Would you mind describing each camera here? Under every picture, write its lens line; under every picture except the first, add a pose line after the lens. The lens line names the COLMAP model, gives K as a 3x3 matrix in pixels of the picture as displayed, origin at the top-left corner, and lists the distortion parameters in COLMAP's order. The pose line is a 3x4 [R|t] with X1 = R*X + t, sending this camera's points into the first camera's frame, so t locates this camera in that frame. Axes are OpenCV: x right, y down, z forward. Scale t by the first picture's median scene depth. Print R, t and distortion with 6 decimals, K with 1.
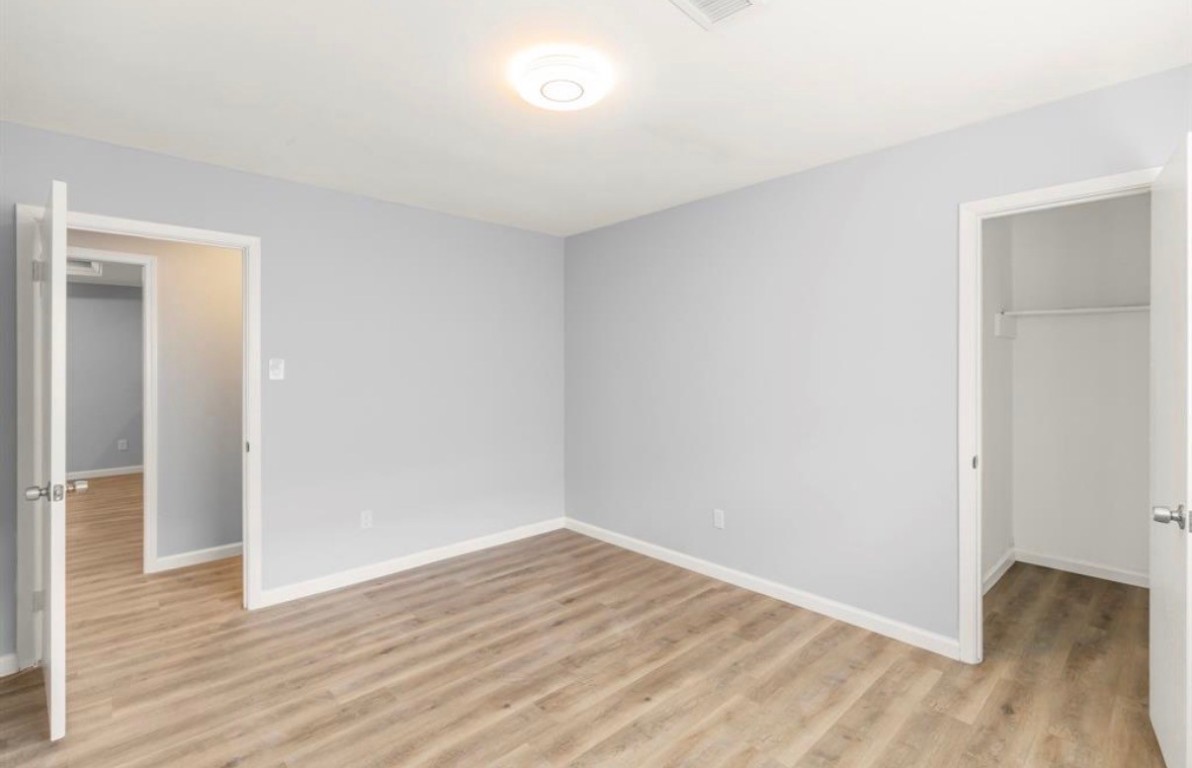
lens RADIAL K [[548.7, 0, 600.2], [0, 548.7, 375.3], [0, 0, 1]] dist [-0.000876, -0.000014]
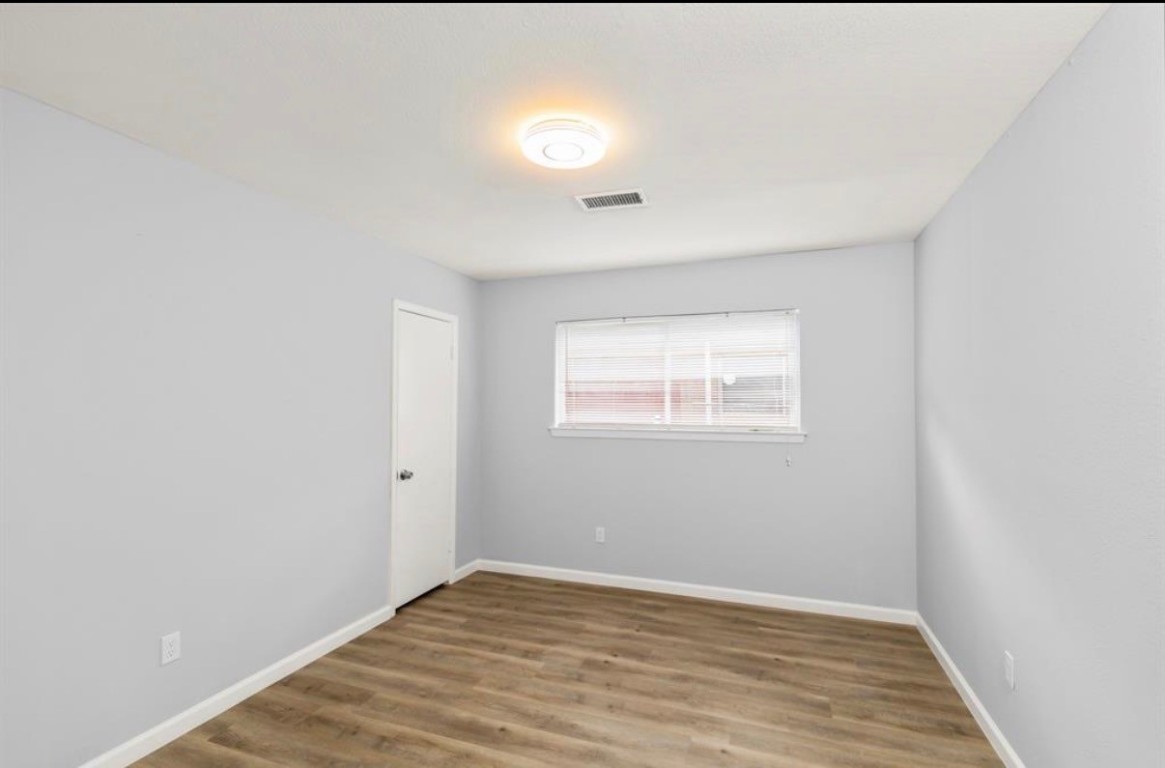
lens RADIAL K [[533.5, 0, 584.3], [0, 533.5, 386.3], [0, 0, 1]] dist [-0.001031, -0.000160]
pose [[-0.458180, 0.022332, 0.888579, -0.855474], [0.011876, 0.999749, -0.019003, -0.051962], [-0.888780, 0.001846, -0.458330, 1.233782]]
